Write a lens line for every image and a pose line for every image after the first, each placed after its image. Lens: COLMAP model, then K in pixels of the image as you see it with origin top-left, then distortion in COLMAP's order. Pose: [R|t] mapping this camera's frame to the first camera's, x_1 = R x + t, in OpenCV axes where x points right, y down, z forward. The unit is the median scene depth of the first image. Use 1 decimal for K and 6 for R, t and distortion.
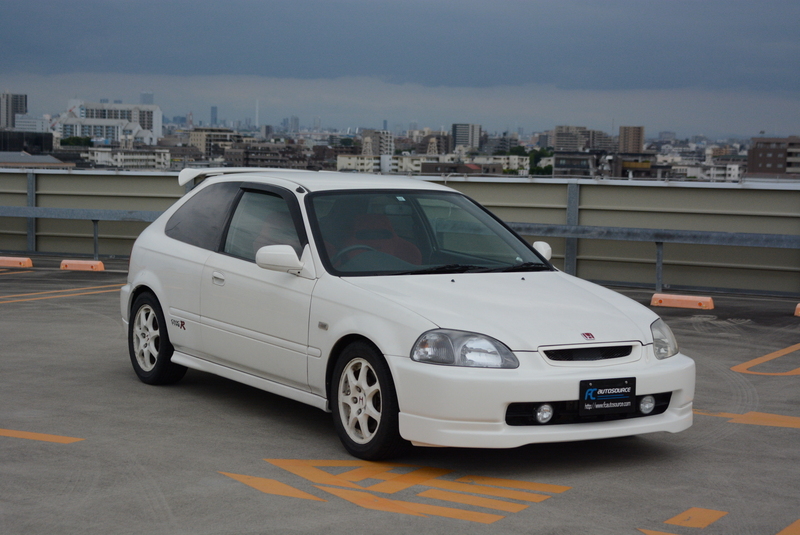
lens RADIAL K [[1628.7, 0, 400.9], [0, 1628.7, 267.2], [0, 0, 1]] dist [0.179369, 0.000000]
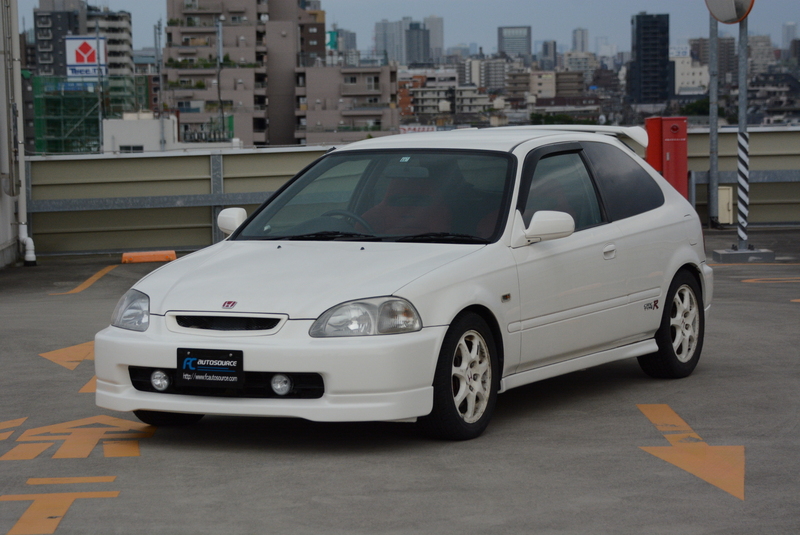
lens RADIAL K [[2733.5, 0, 414.1], [0, 2733.5, 276.4], [0, 0, 1]] dist [0.735999, 0.000000]
pose [[0.507044, 0.032285, -0.861316, 1.409635], [-0.040642, 0.999082, 0.013524, 0.001040], [0.860962, 0.028148, 0.507890, 0.282545]]
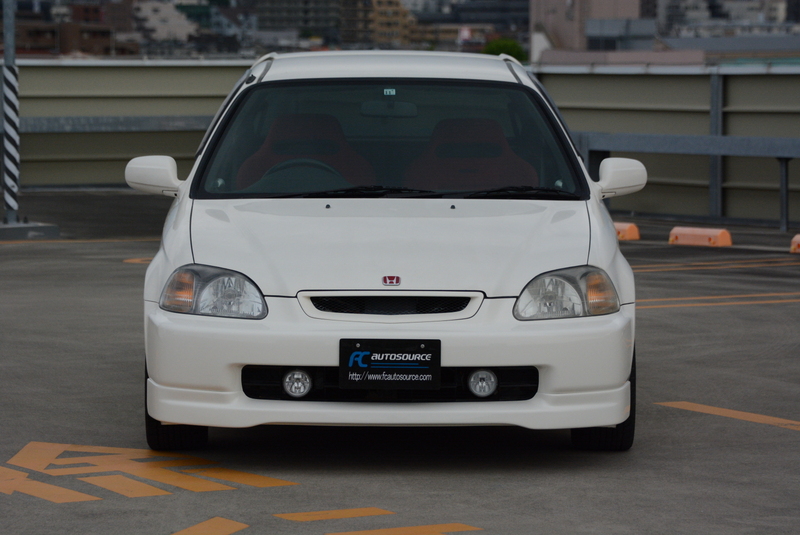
lens RADIAL K [[3774.4, 0, 400.5], [0, 3774.4, 272.2], [0, 0, 1]] dist [1.237053, 0.000000]
pose [[0.849515, 0.019140, -0.527218, 0.910522], [-0.024999, 0.999680, -0.003990, 0.042237], [0.526972, 0.016569, 0.849721, -0.350113]]
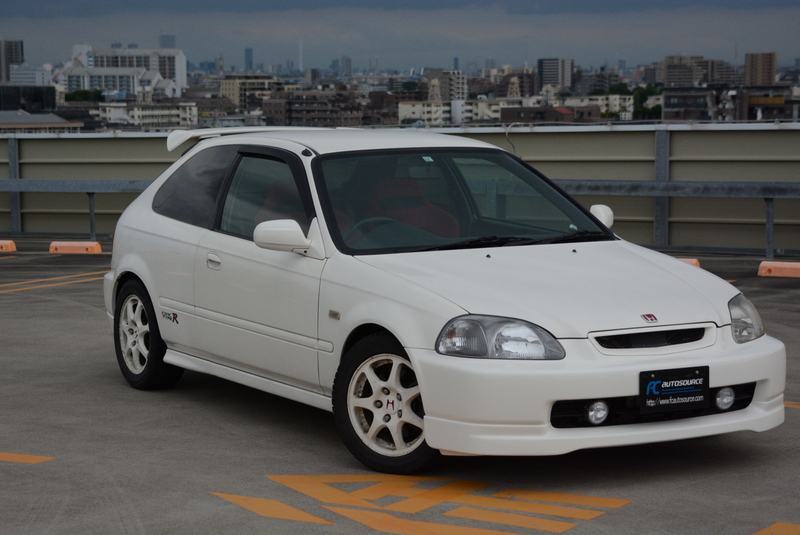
lens RADIAL K [[1972.0, 0, 403.3], [0, 1972.0, 267.9], [0, 0, 1]] dist [0.336639, 0.000000]
pose [[0.998720, -0.030278, -0.040525, 0.029298], [0.030916, 0.999406, 0.015195, -0.002243], [0.040041, -0.016429, 0.999063, -0.010547]]
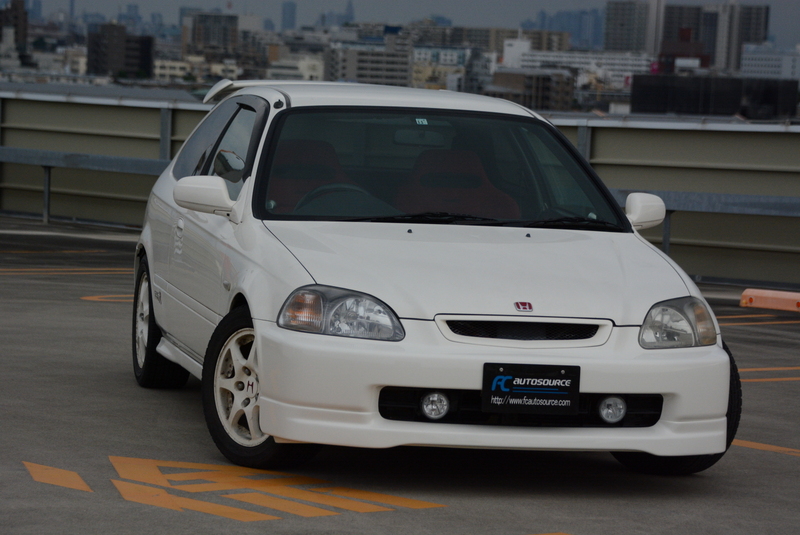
lens RADIAL K [[3294.8, 0, 401.1], [0, 3294.8, 273.6], [0, 0, 1]] dist [1.035255, 0.000000]
pose [[0.940053, 0.041340, -0.338514, 0.516858], [-0.050249, 0.998582, -0.017592, 0.052458], [0.337307, 0.033548, 0.940797, -0.350366]]
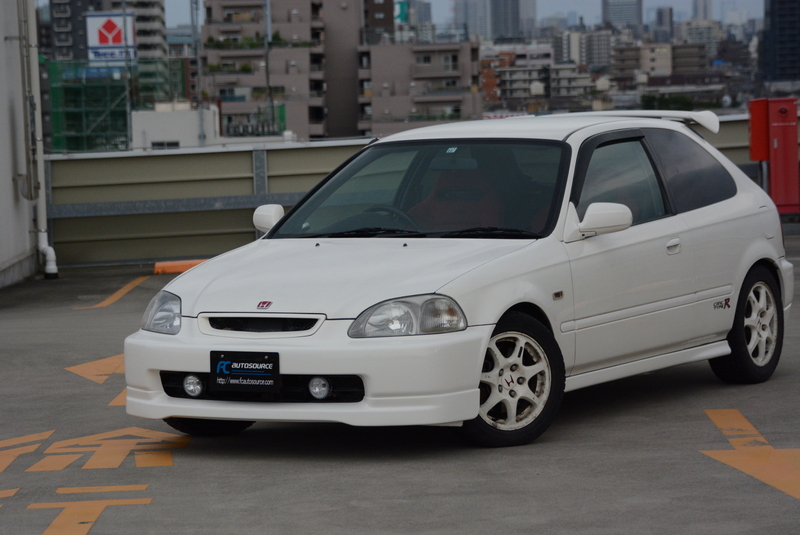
lens RADIAL K [[3294.8, 0, 401.5], [0, 3294.8, 270.2], [0, 0, 1]] dist [1.035255, 0.000000]
pose [[0.479822, 0.019544, -0.877148, 1.602357], [-0.027688, 0.999591, 0.007126, 0.008324], [0.876929, 0.020867, 0.480167, 0.197430]]
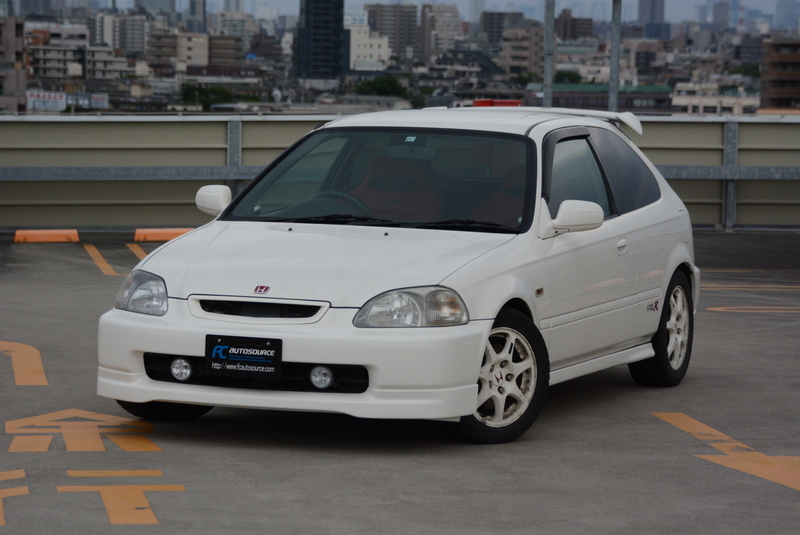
lens RADIAL K [[3294.8, 0, 396.4], [0, 3294.8, 272.2], [0, 0, 1]] dist [1.035255, 0.000000]
pose [[0.603664, 0.047378, -0.795830, 1.436585], [-0.073130, 0.997315, 0.003902, 0.019997], [0.793878, 0.055843, 0.605508, 0.008175]]
